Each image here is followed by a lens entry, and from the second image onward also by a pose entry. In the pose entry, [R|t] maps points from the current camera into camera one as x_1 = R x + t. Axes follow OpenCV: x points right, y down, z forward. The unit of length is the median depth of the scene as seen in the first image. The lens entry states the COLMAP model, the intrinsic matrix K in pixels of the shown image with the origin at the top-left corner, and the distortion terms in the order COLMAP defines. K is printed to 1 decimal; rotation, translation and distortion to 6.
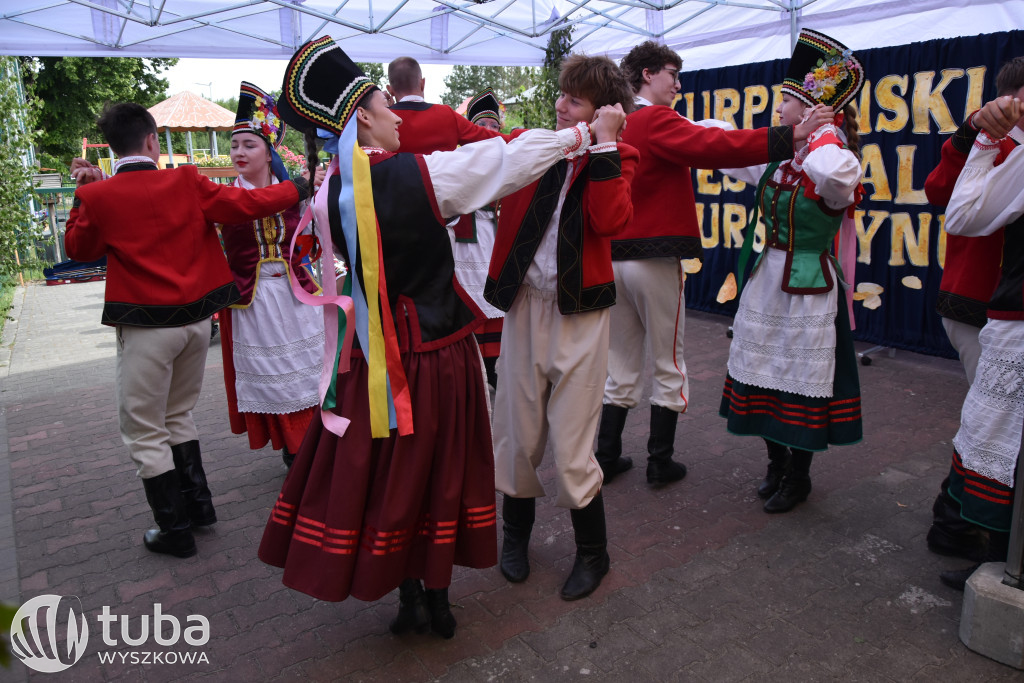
lens RADIAL K [[786.4, 0, 512.0], [0, 786.4, 352.4], [0, 0, 1]] dist [-0.041704, 0.007311]
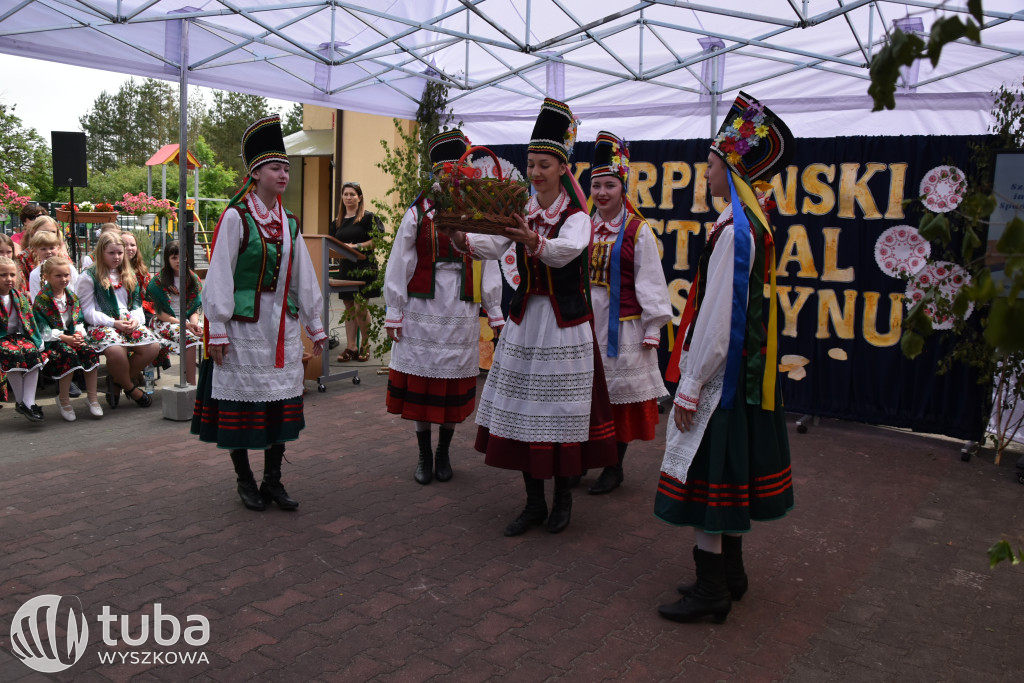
lens RADIAL K [[919.9, 0, 507.3], [0, 919.9, 353.5], [0, 0, 1]] dist [-0.043262, 0.020543]
pose [[0.927773, 0.014246, 0.372872, -0.337643], [0.027562, 0.993925, -0.106556, 0.027670], [-0.372125, 0.109137, 0.921744, 0.008327]]
